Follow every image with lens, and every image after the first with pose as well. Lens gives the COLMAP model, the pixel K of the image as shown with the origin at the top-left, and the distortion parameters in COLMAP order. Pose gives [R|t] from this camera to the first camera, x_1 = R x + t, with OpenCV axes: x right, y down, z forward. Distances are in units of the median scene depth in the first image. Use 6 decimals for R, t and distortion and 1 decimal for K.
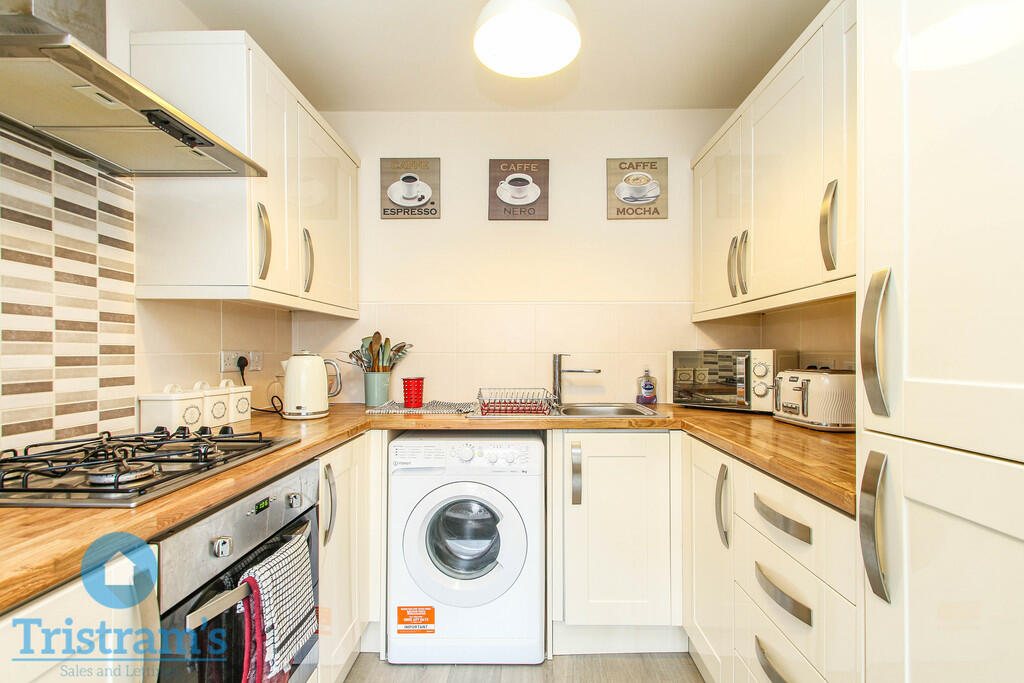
lens RADIAL K [[486.3, 0, 516.3], [0, 486.3, 351.1], [0, 0, 1]] dist [0.021750, -0.003425]
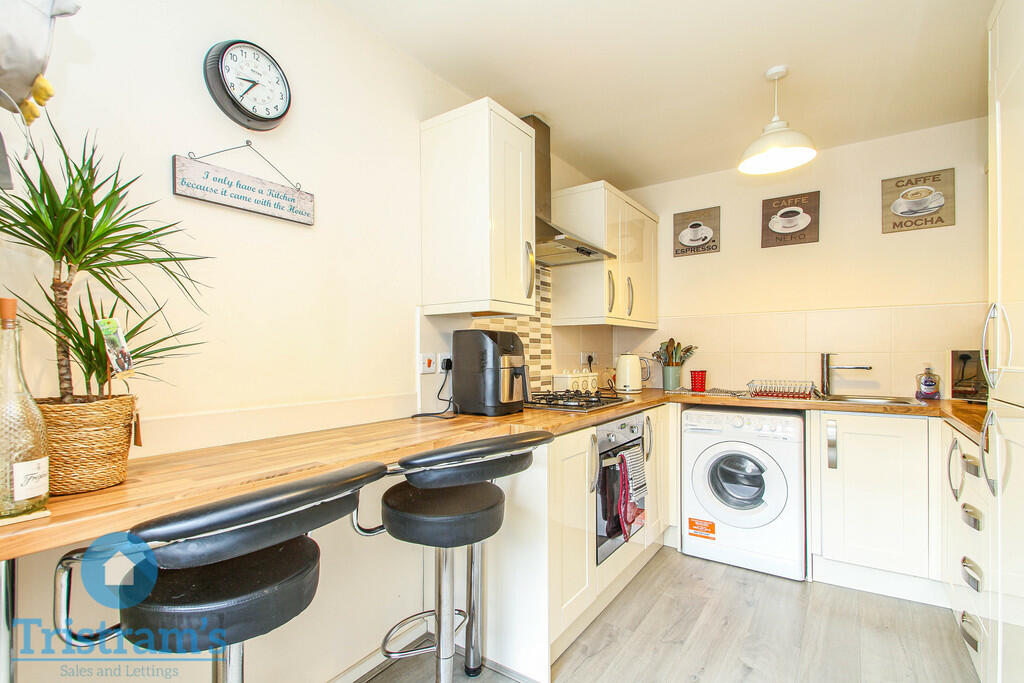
lens RADIAL K [[486.3, 0, 498.9], [0, 486.3, 357.5], [0, 0, 1]] dist [0.021750, -0.003425]
pose [[0.829784, 0.001333, -0.558082, 0.109106], [0.005343, 0.999932, 0.010334, -0.000843], [0.558058, -0.011557, 0.829721, -0.551876]]
